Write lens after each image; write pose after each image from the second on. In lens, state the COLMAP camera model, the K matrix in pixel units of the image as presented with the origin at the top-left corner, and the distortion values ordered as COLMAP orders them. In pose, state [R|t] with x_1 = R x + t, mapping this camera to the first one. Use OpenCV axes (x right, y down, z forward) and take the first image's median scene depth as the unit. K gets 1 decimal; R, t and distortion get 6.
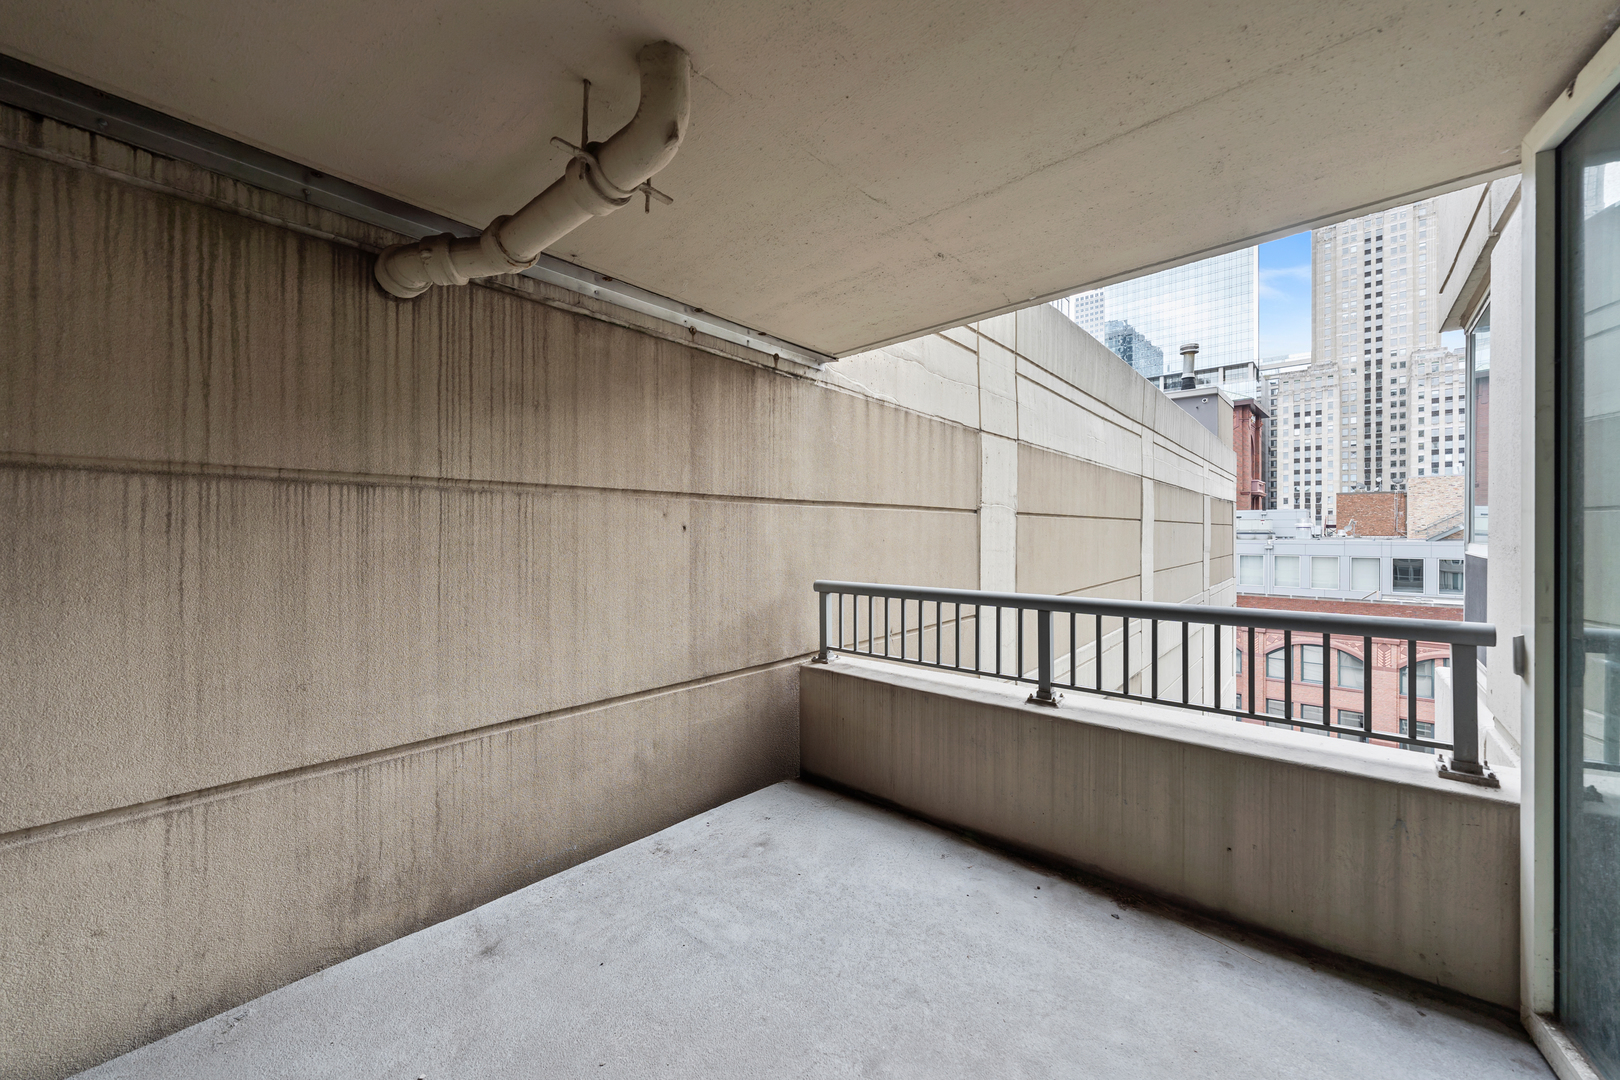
lens RADIAL K [[603.3, 0, 810.0], [0, 603.3, 540.0], [0, 0, 1]] dist [0.000913, 0.000053]
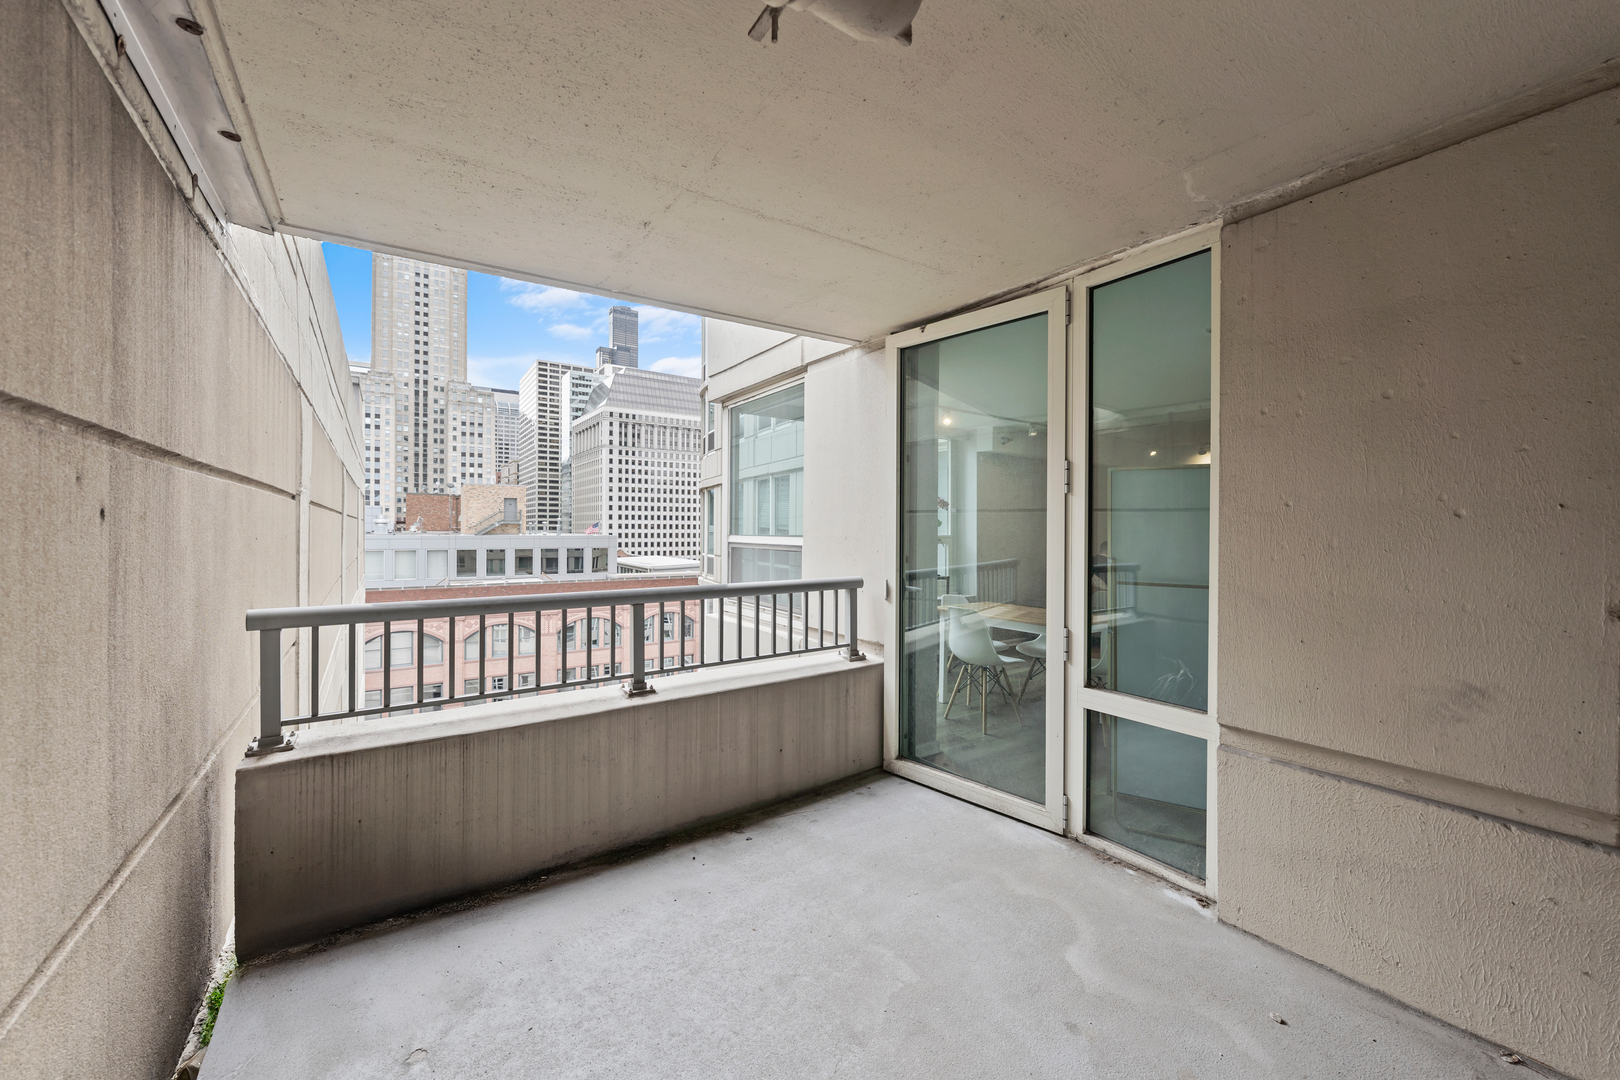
lens RADIAL K [[599.7, 0, 808.5], [0, 599.7, 533.8], [0, 0, 1]] dist [0.000076, 0.000027]
pose [[0.242601, -0.004690, 0.970115, -0.242474], [0.007405, 0.999968, 0.002982, -0.001321], [-0.970098, 0.006460, 0.242628, 0.216051]]
